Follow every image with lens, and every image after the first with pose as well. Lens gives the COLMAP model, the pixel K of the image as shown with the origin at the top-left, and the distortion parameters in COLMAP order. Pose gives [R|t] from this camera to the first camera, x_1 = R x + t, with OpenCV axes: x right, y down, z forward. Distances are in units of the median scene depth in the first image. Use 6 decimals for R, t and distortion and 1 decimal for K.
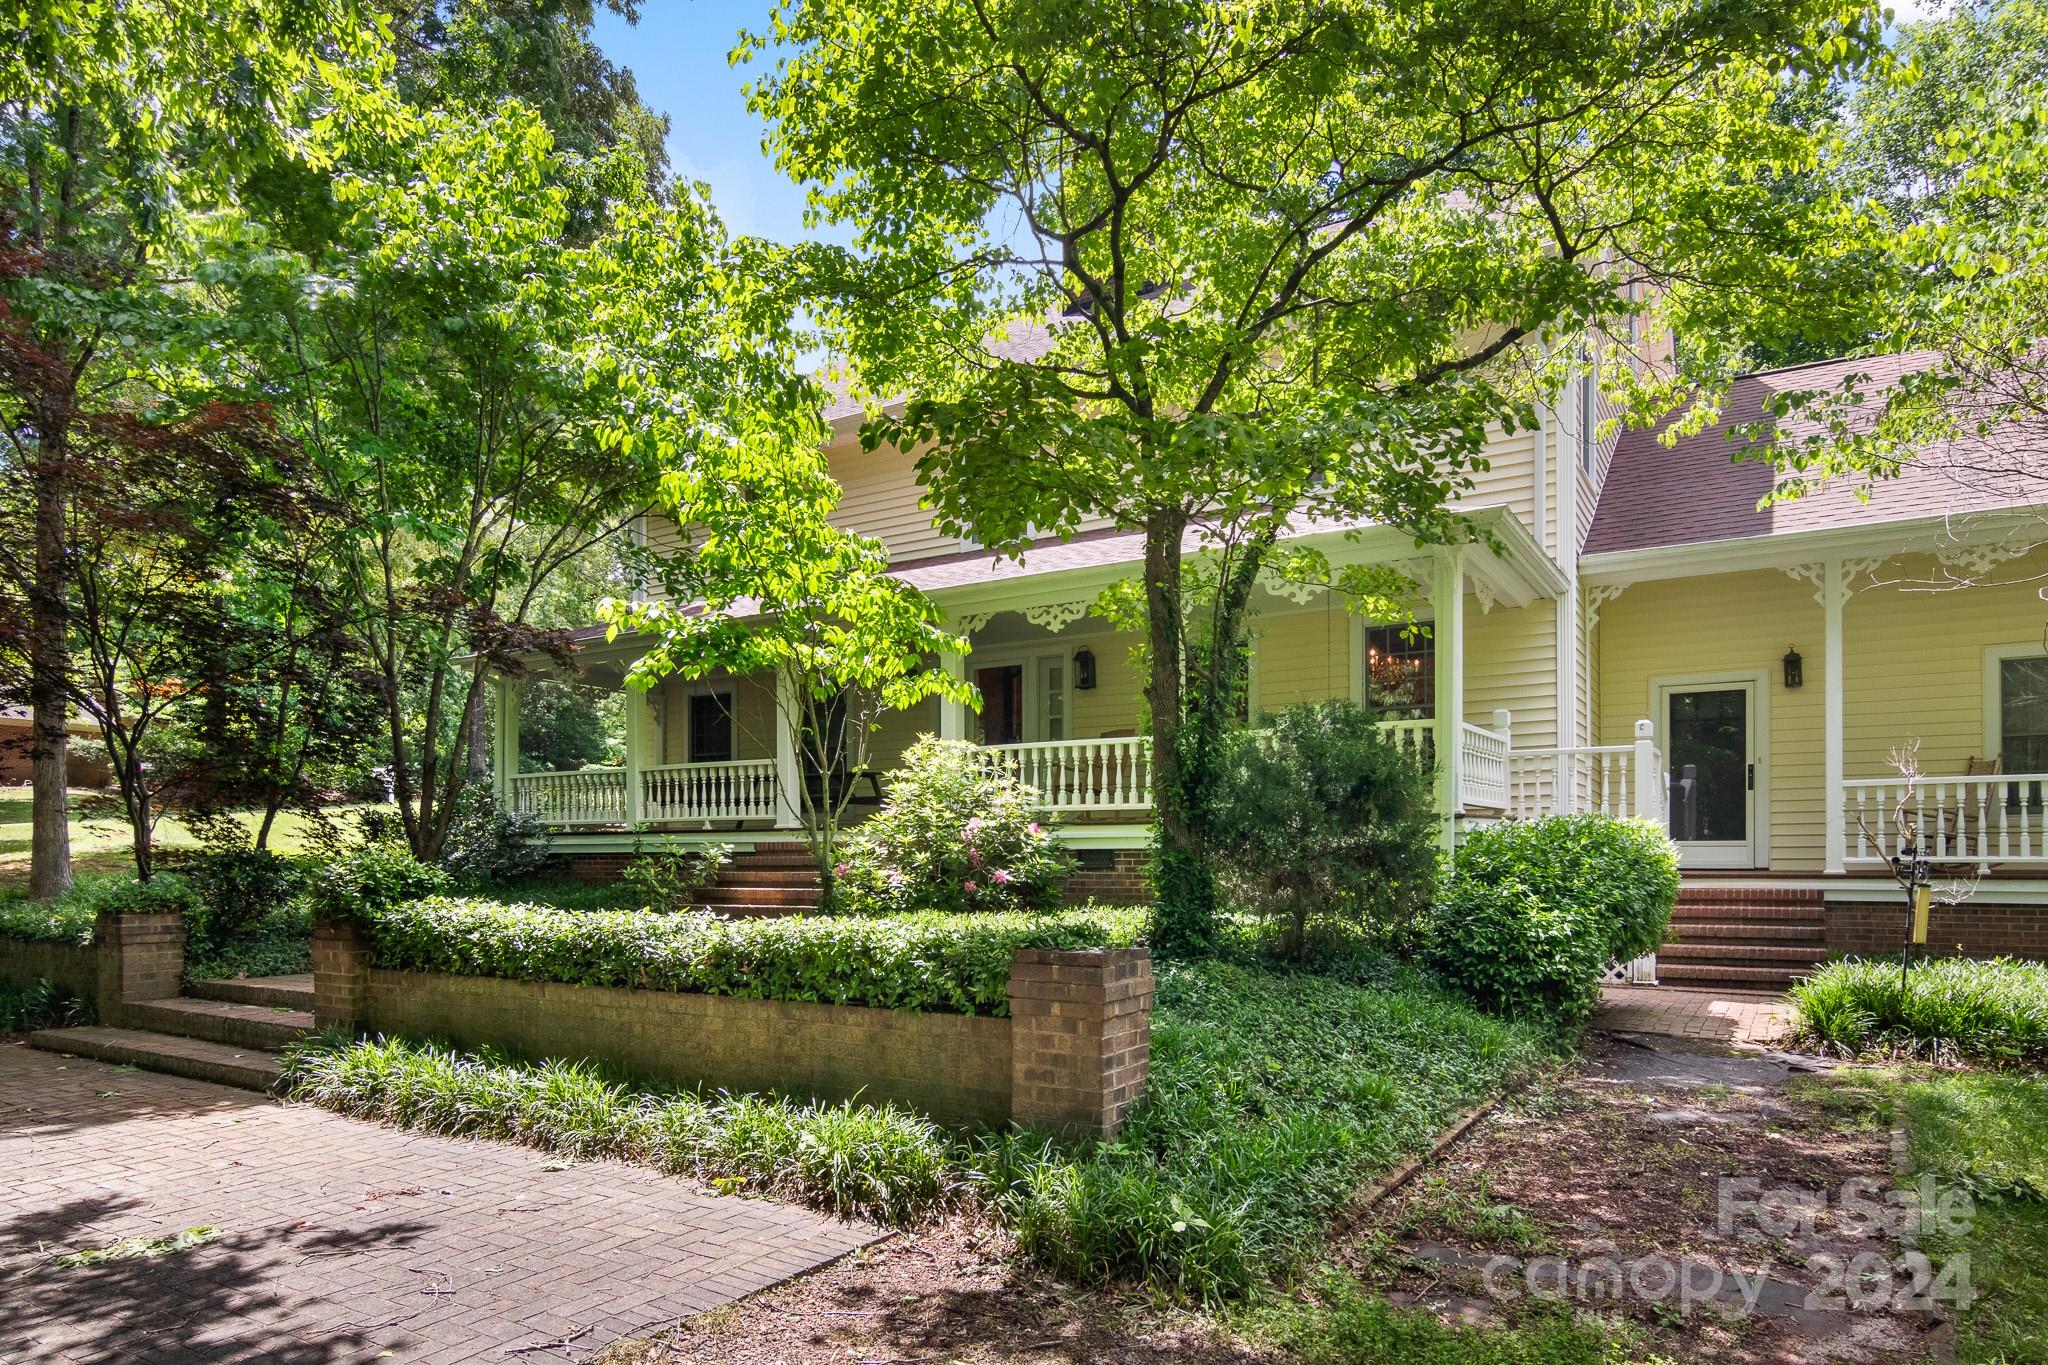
lens RADIAL K [[1255.9, 0, 1022.4], [0, 1255.9, 635.9], [0, 0, 1]] dist [-0.002379, -0.000320]
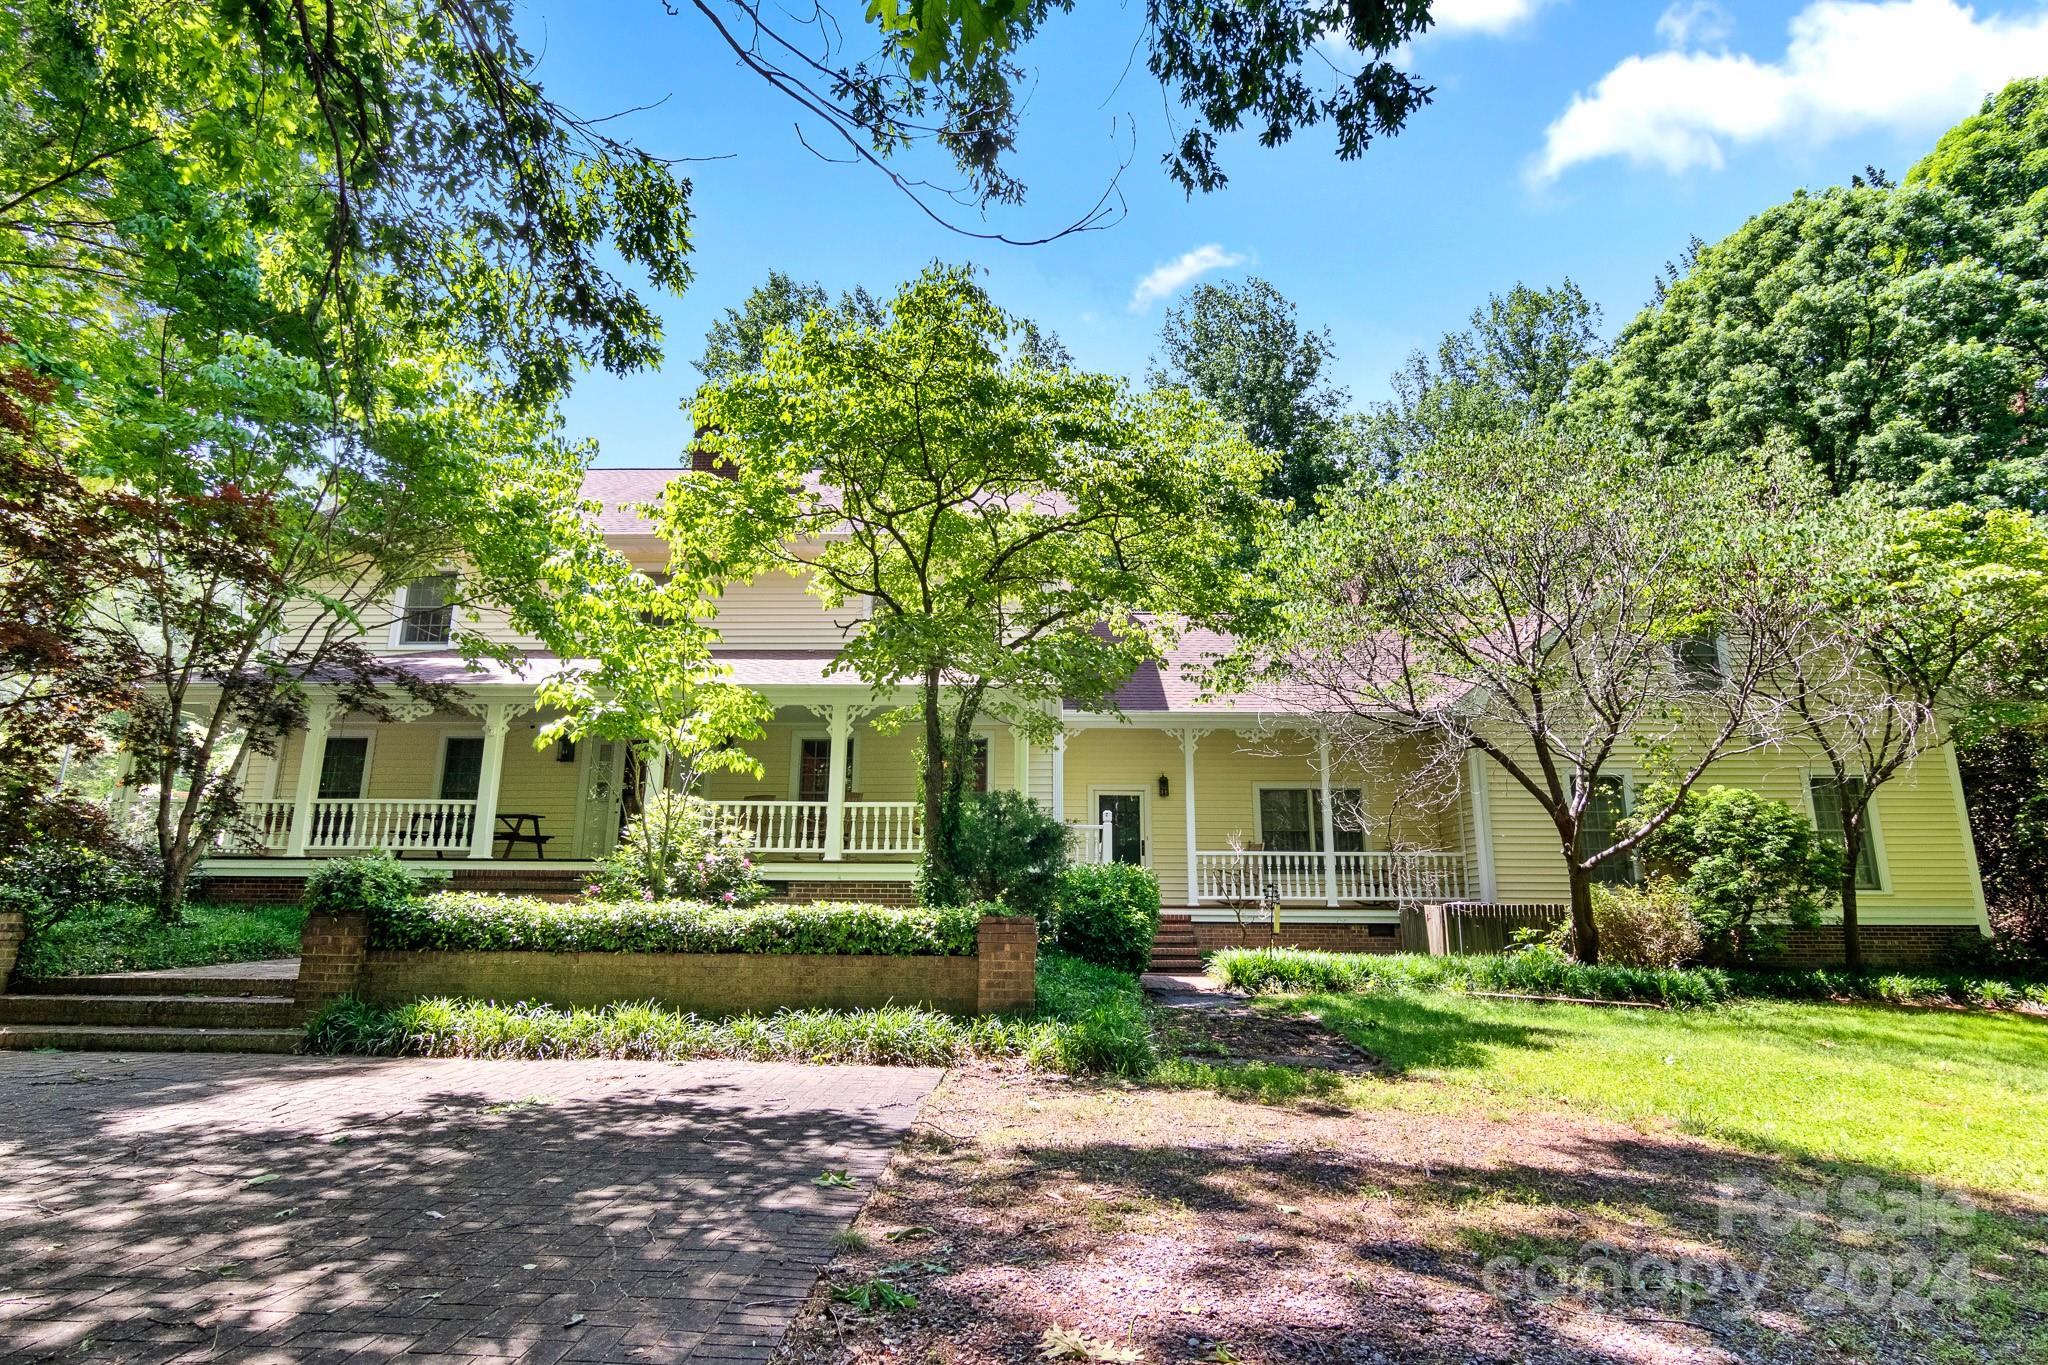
lens RADIAL K [[1039.9, 0, 1024.0], [0, 1039.9, 682.5], [0, 0, 1]] dist [-0.001476, -0.000118]
pose [[0.860184, 0.120953, 0.495434, -0.311709], [-0.099294, 0.992598, -0.069931, 0.006239], [-0.500225, 0.010960, 0.865826, -0.136810]]
